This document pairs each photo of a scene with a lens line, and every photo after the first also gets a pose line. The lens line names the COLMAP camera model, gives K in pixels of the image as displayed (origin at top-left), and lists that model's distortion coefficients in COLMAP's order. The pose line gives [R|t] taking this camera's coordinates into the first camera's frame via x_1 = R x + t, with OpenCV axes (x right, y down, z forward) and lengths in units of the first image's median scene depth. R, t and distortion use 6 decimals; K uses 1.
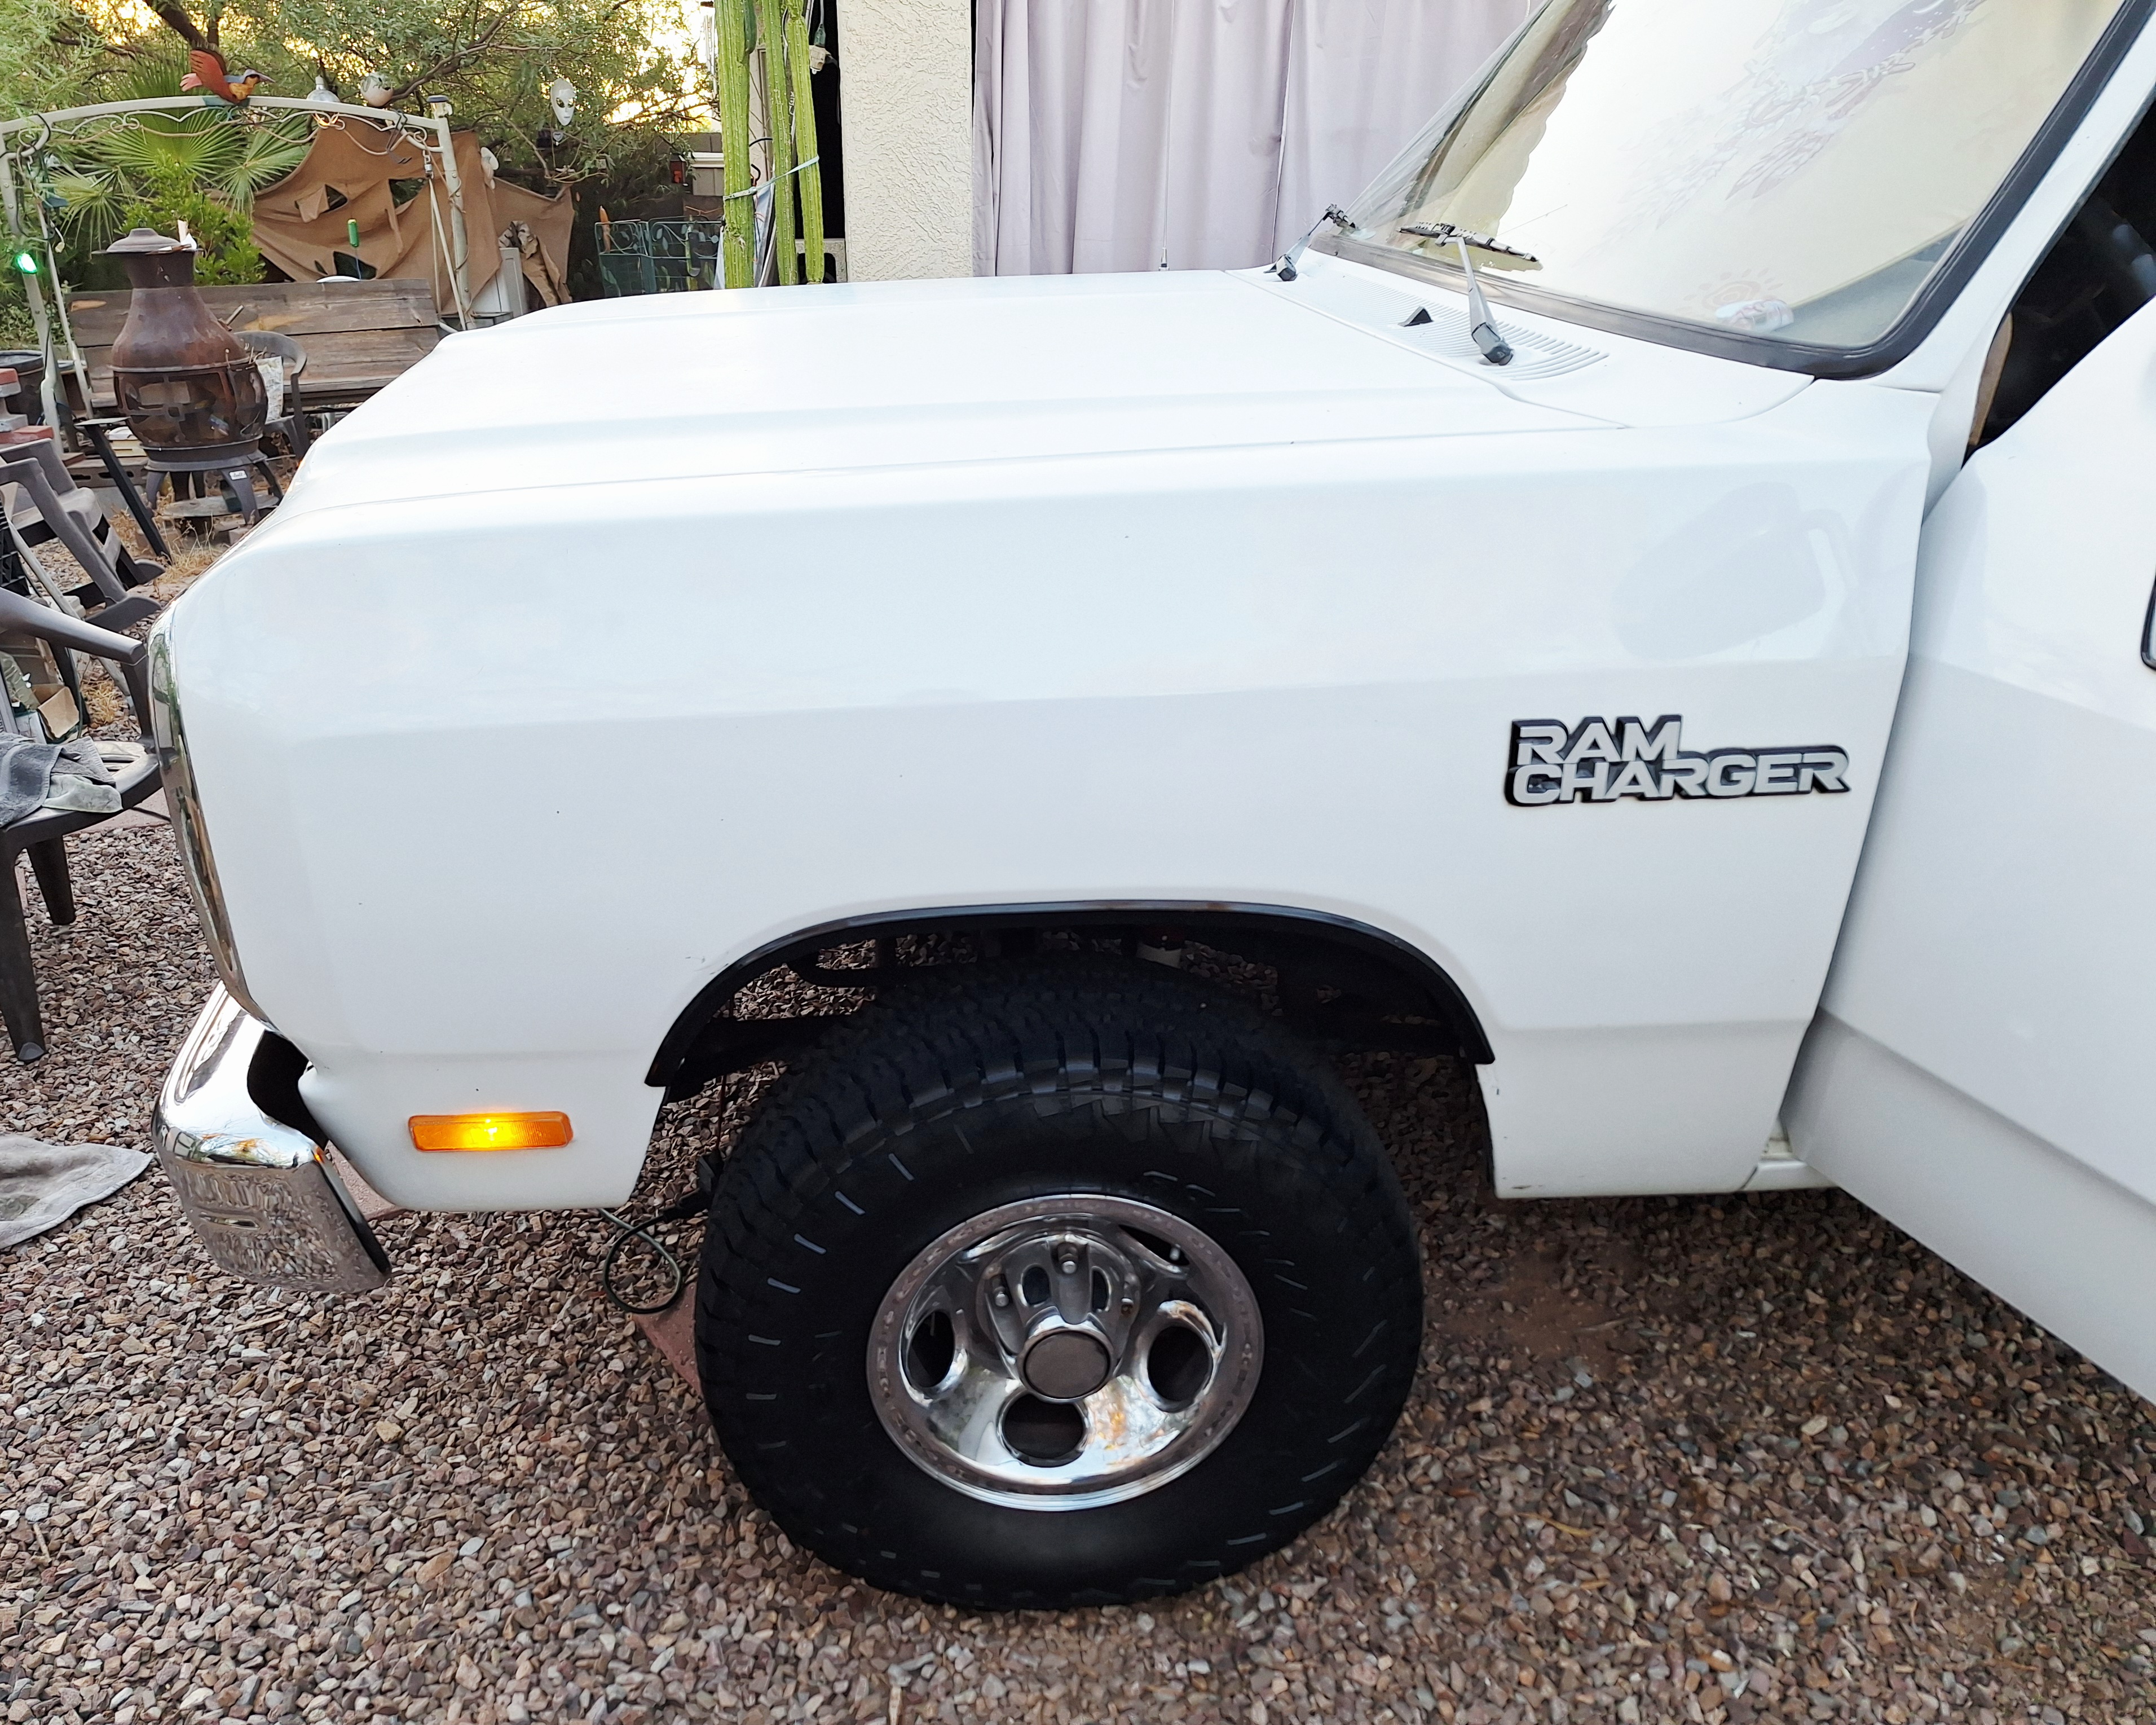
lens RADIAL K [[1628.0, 0, 982.7], [0, 1628.0, 892.2], [0, 0, 1]] dist [0.085622, -0.094898]
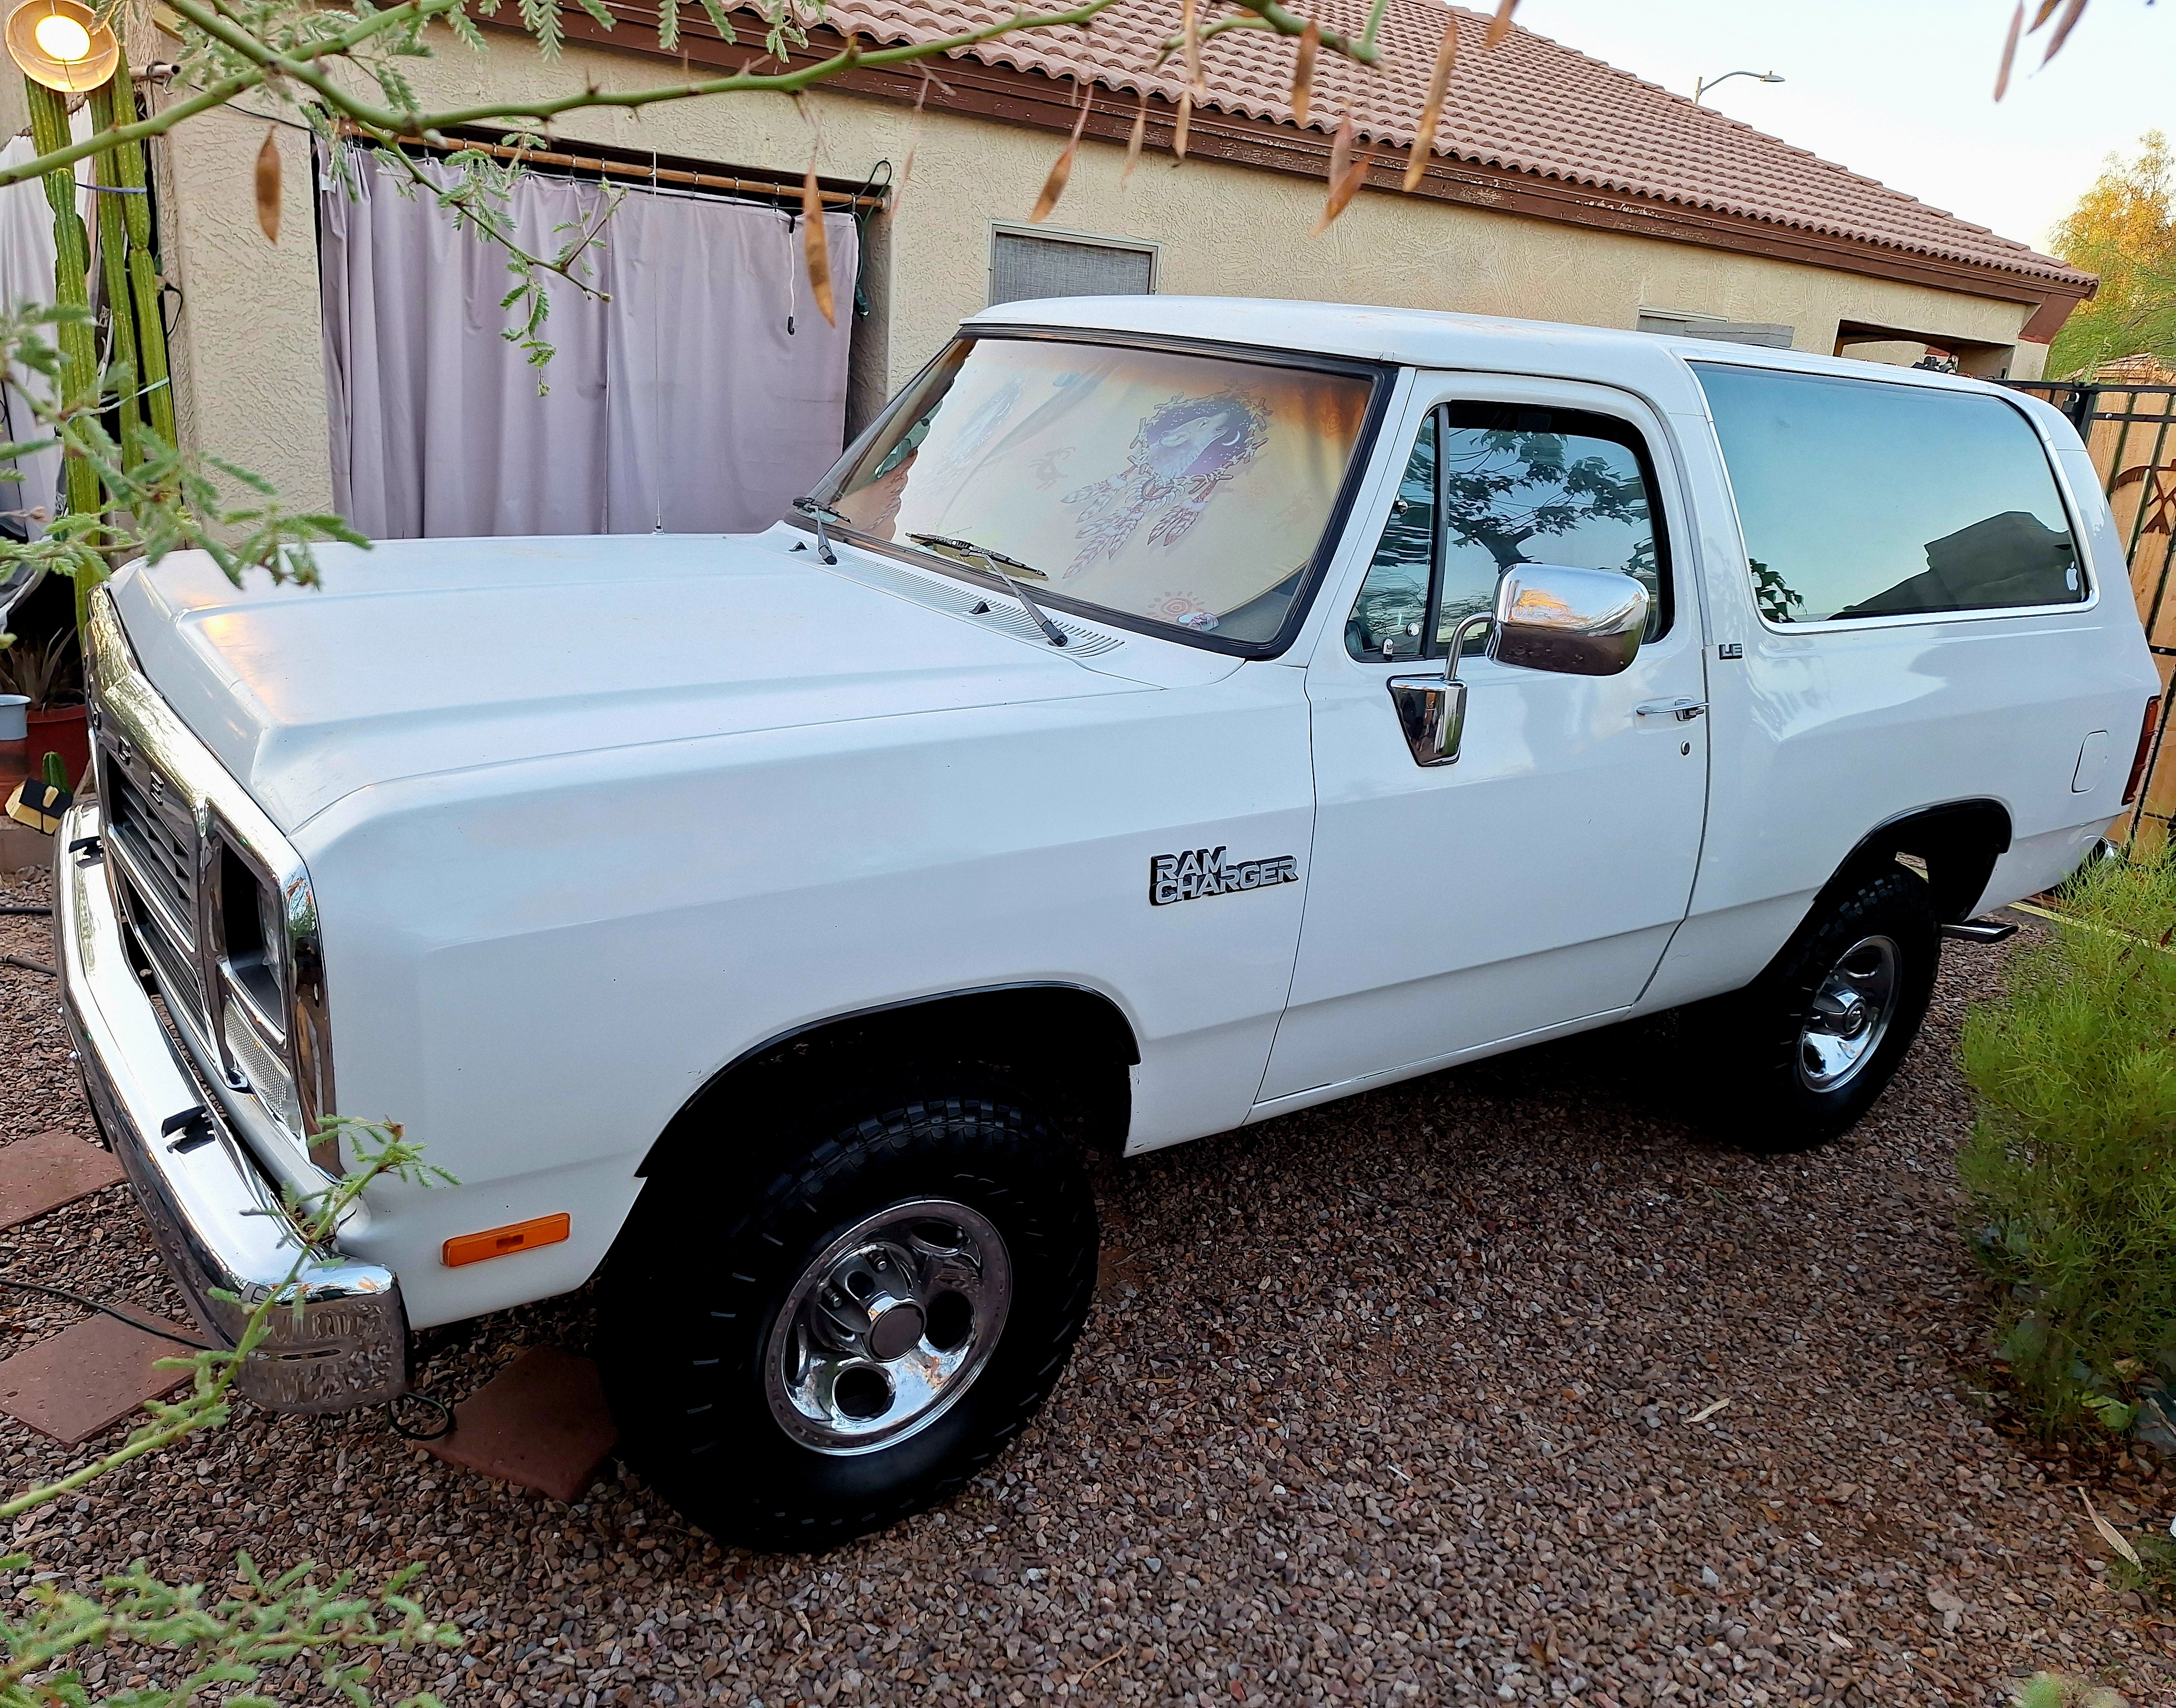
lens RADIAL K [[1579.3, 0, 1088.0], [0, 1579.3, 854.0], [0, 0, 1]] dist [0.082186, -0.089419]
pose [[0.848319, -0.089336, 0.521895, -0.447273], [0.145265, 0.987111, -0.067152, -0.003840], [-0.509169, 0.132779, 0.850362, -0.287168]]
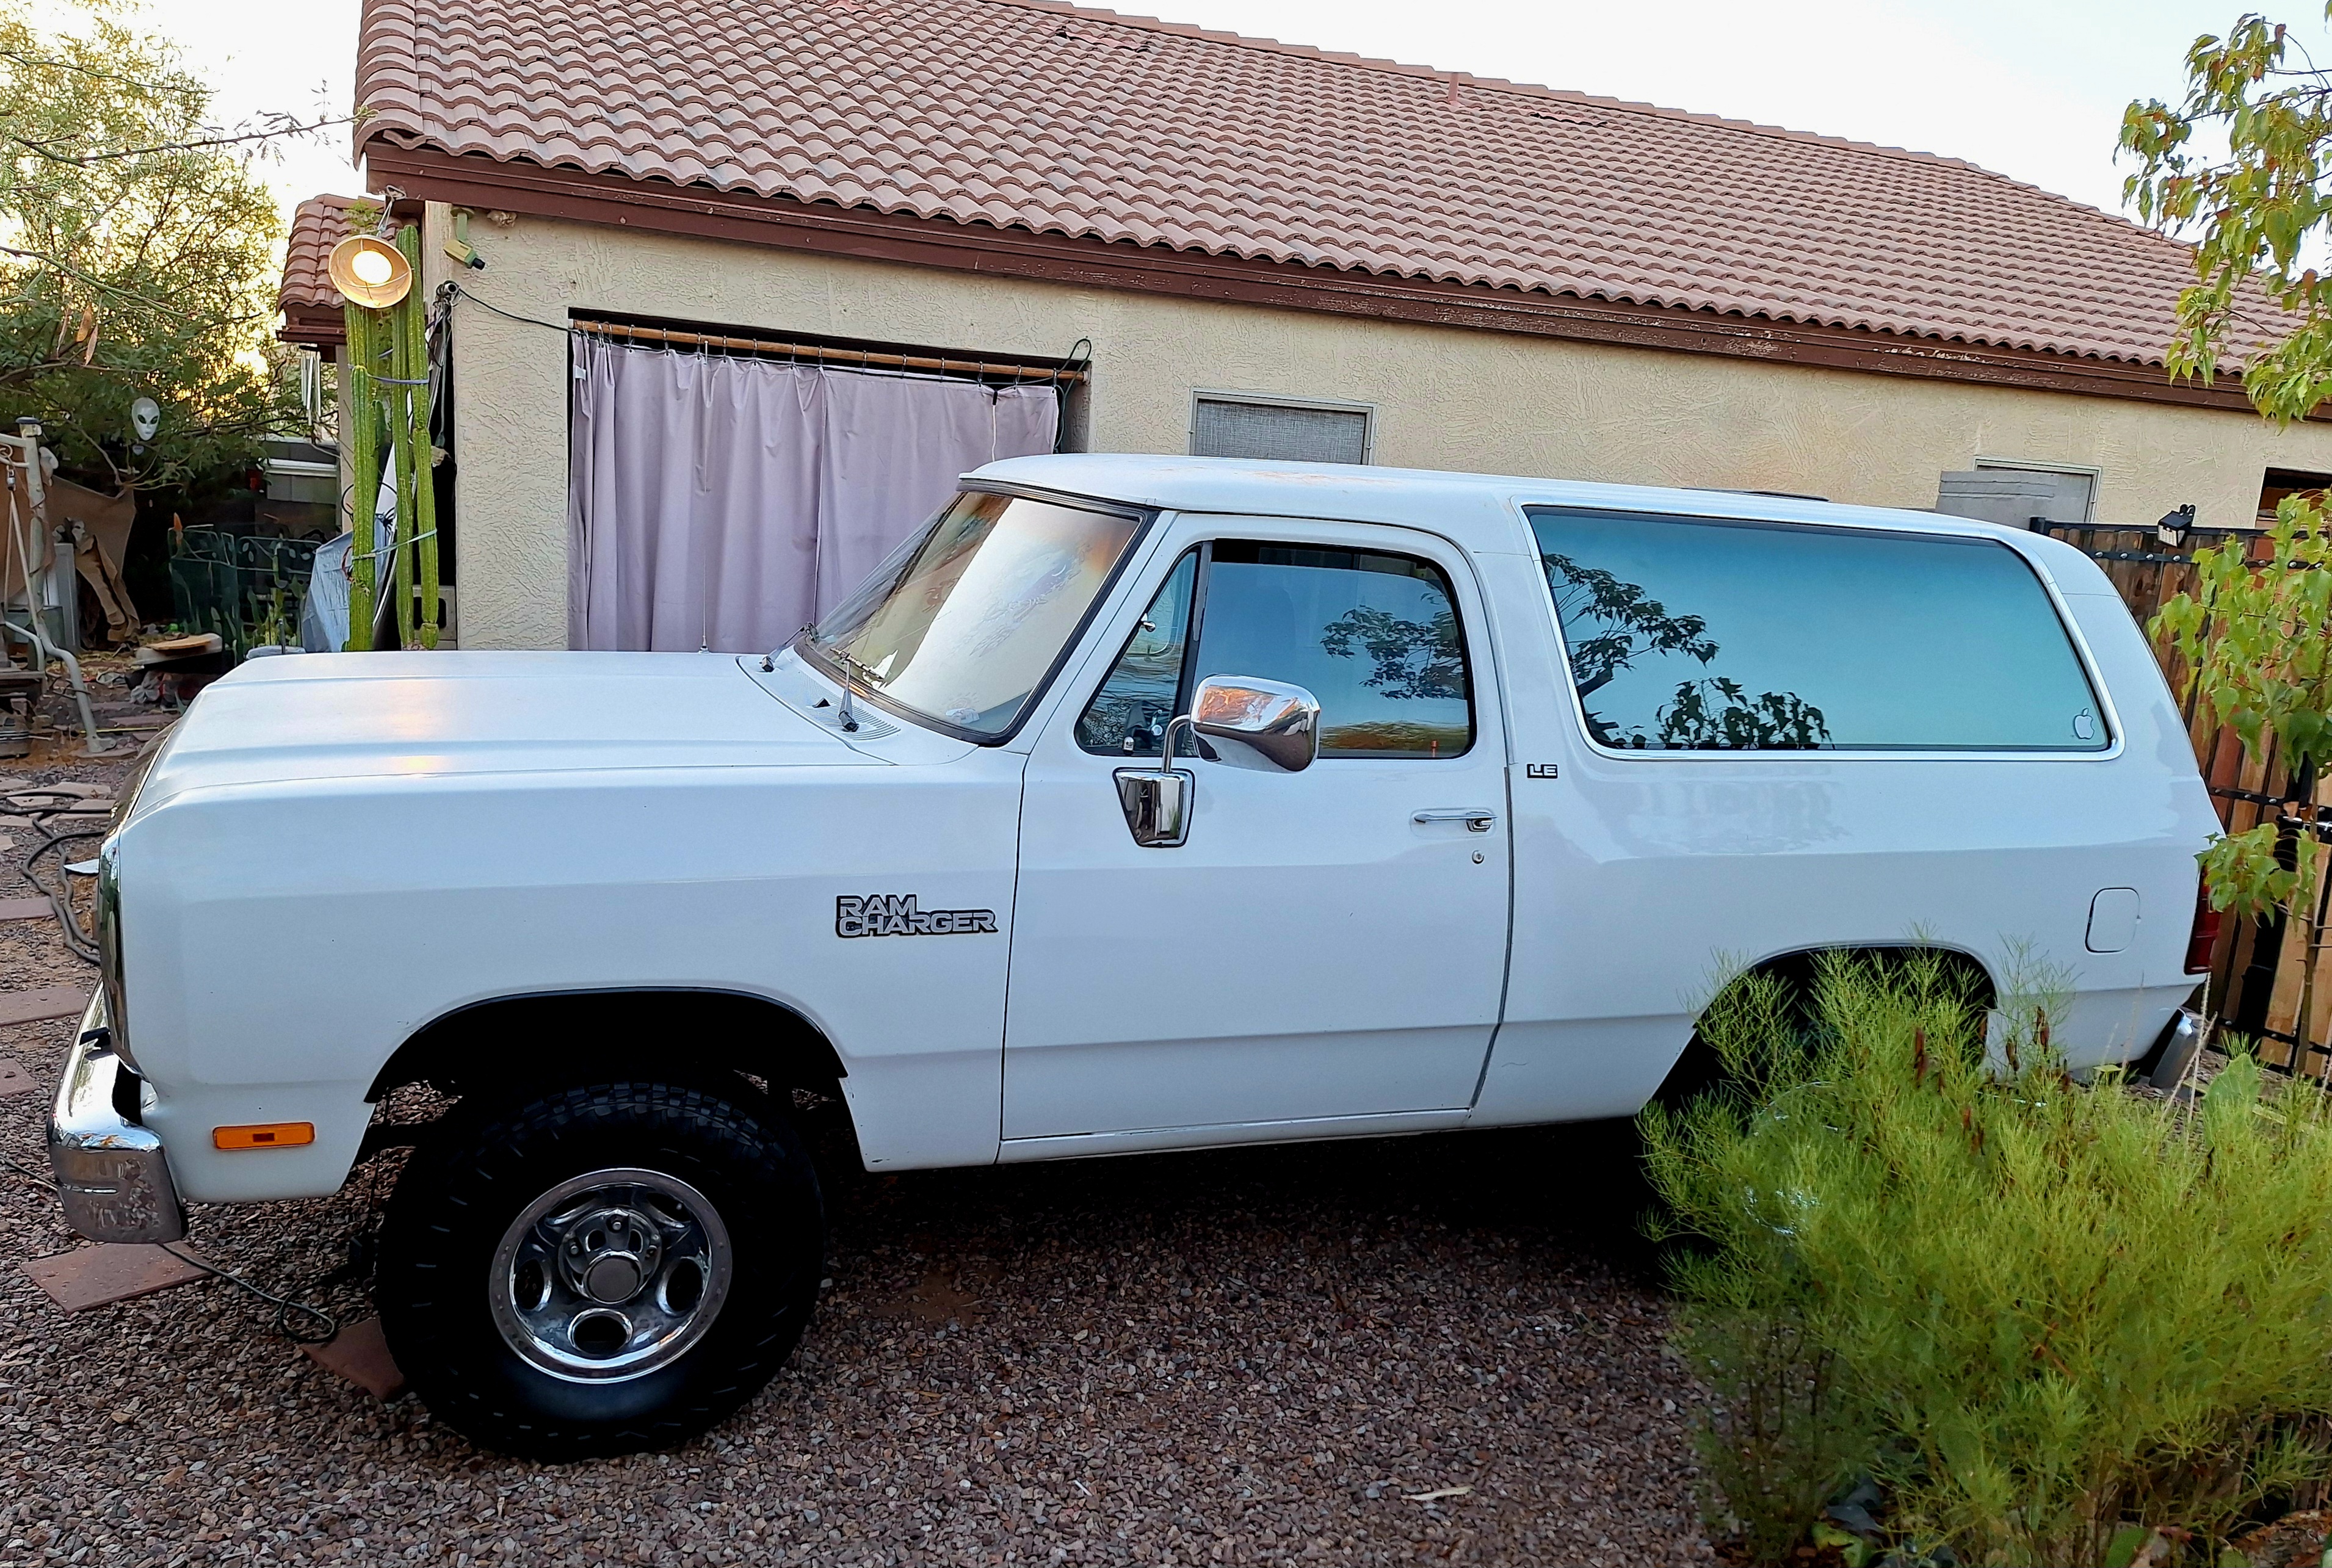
lens RADIAL K [[1691.4, 0, 1109.5], [0, 1691.4, 830.7], [0, 0, 1]] dist [0.117182, -0.147355]
pose [[0.954431, 0.013268, 0.298135, 0.003472], [0.052634, 0.975866, -0.211931, 0.216903], [-0.293752, 0.217965, 0.930699, -0.851315]]
